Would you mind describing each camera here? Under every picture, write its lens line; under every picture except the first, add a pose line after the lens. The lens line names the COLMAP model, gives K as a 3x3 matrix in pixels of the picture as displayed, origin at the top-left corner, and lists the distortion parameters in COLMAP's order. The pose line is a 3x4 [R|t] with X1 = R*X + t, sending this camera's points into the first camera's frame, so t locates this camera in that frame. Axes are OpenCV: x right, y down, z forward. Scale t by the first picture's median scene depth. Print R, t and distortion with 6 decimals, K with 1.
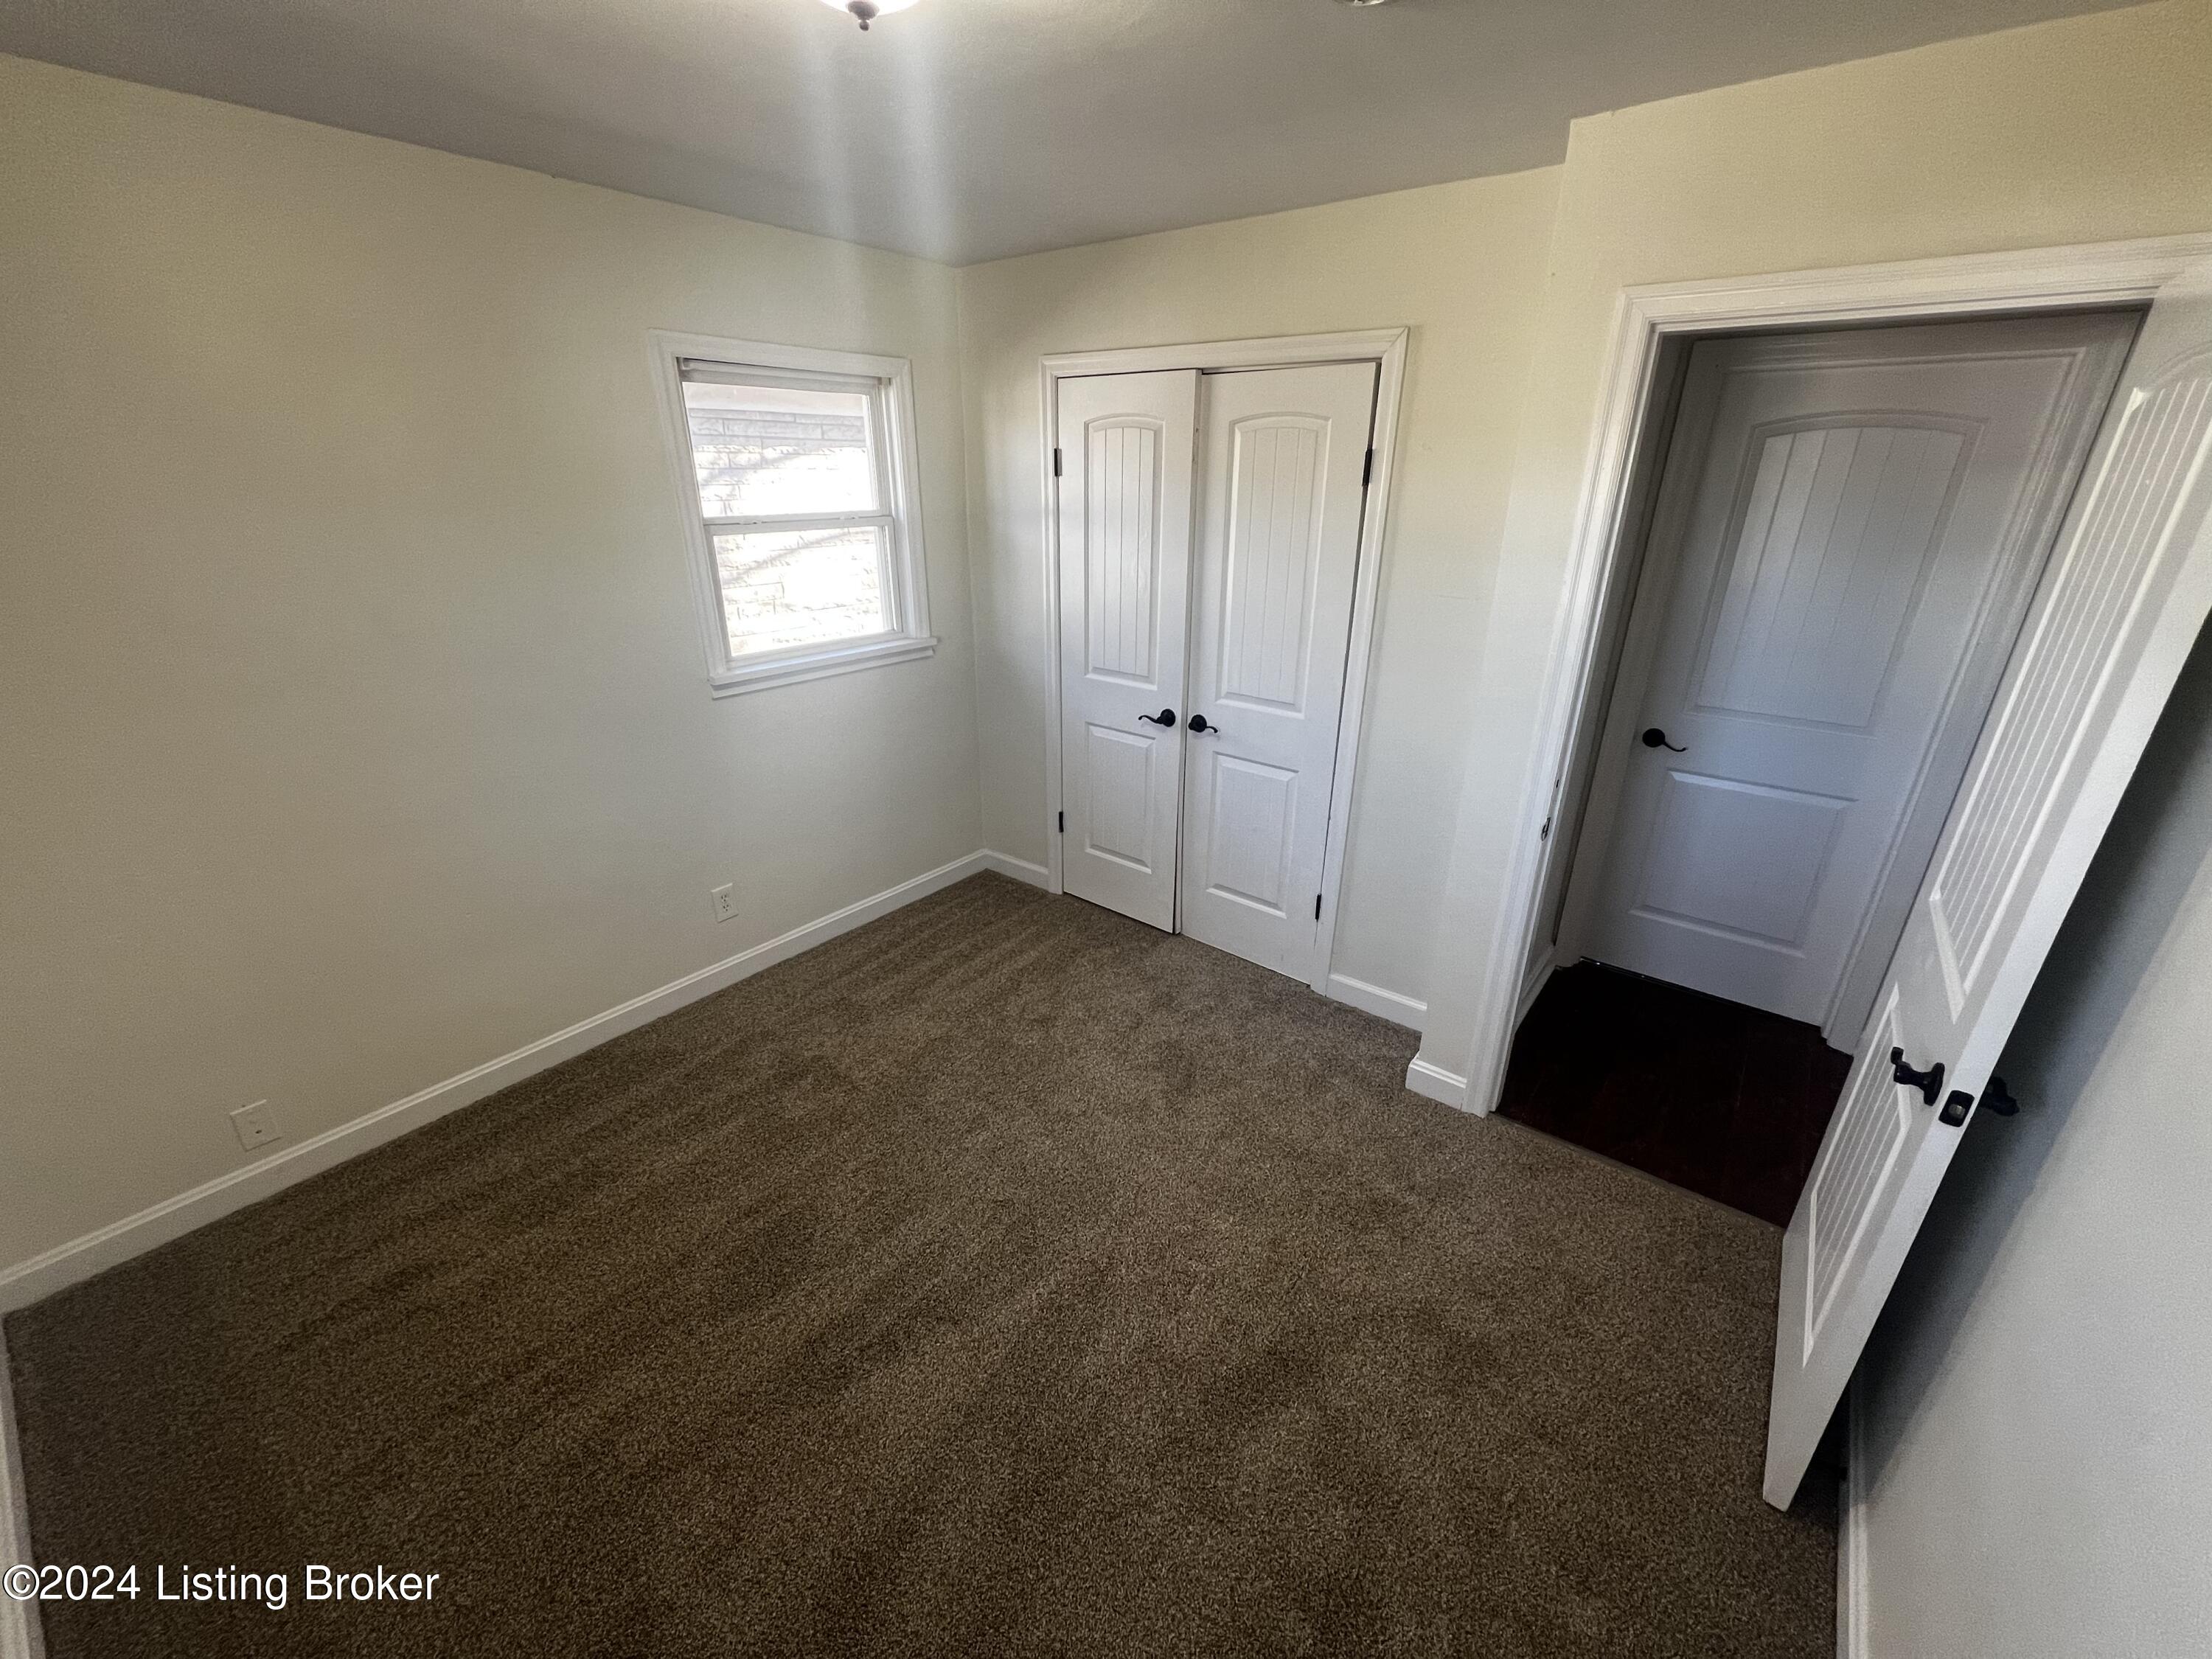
lens RADIAL K [[880.9, 0, 1106.0], [0, 880.9, 829.5], [0, 0, 1]] dist [0.002240, 0.000256]
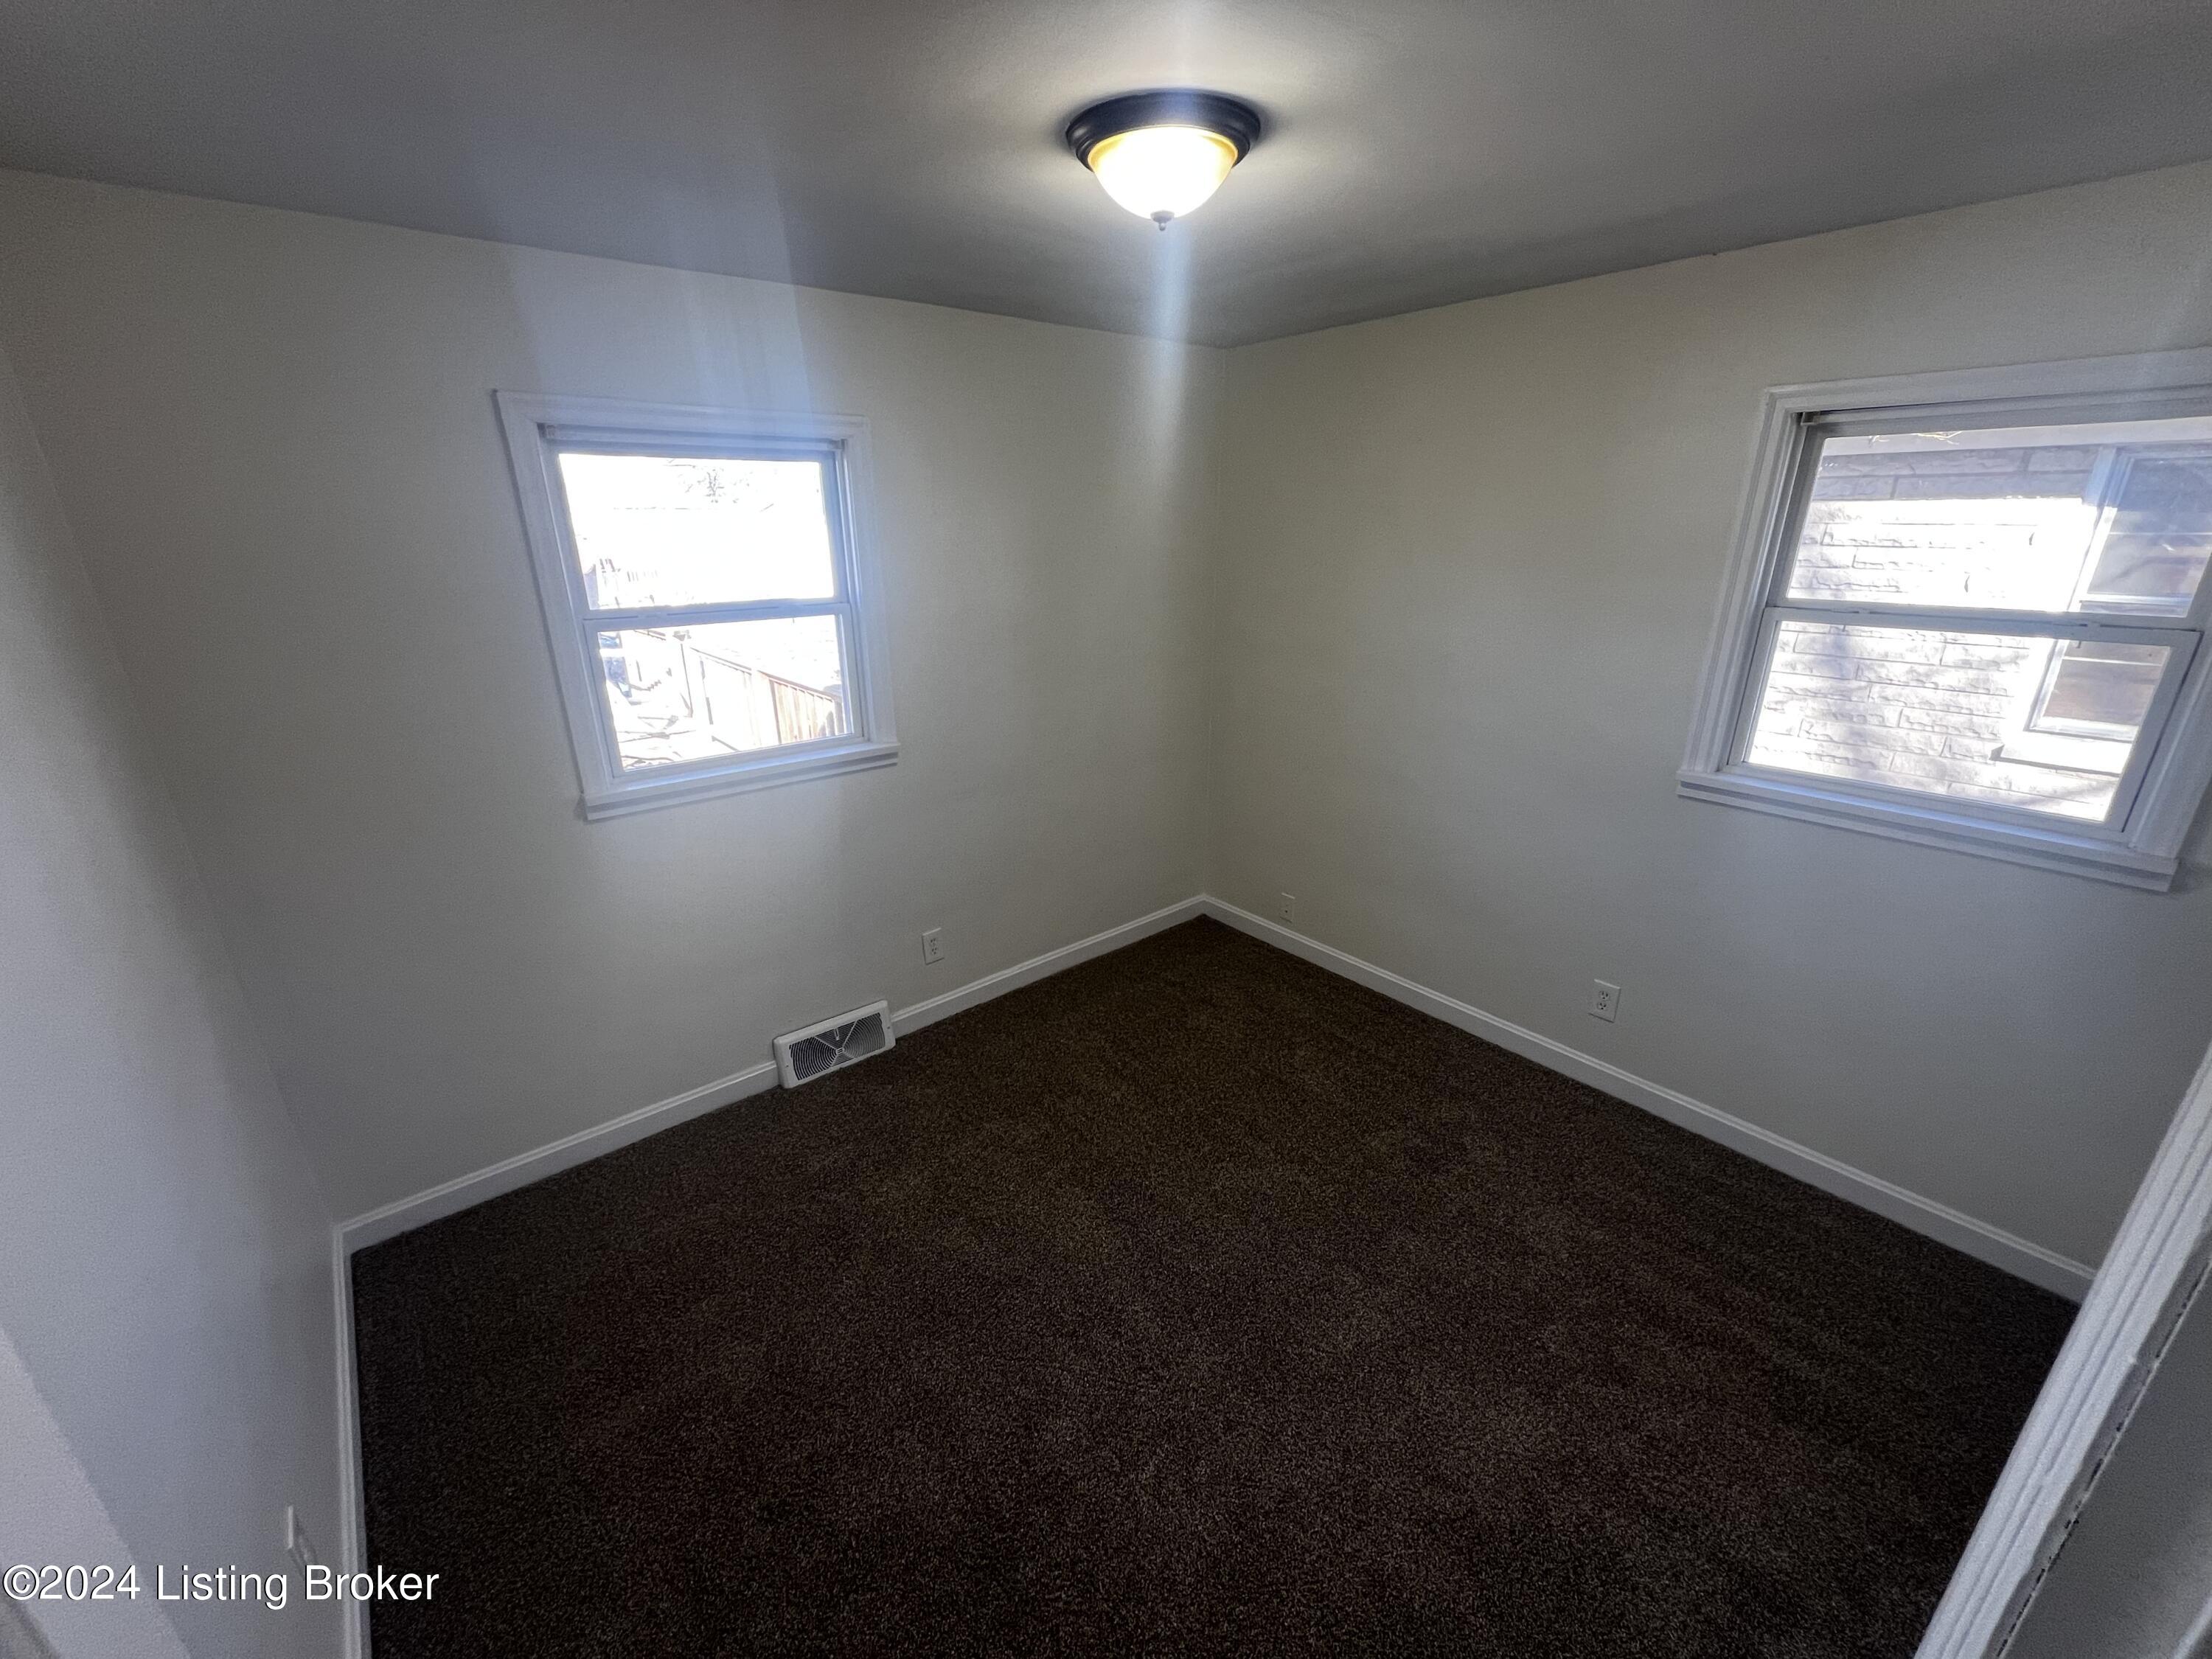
lens RADIAL K [[880.9, 0, 1106.0], [0, 880.9, 829.5], [0, 0, 1]] dist [0.002240, 0.000256]
pose [[-0.202477, 0.322009, -0.924832, 0.490954], [-0.371418, 0.848580, 0.376776, -0.234090], [0.906119, 0.419788, -0.052218, 0.530315]]
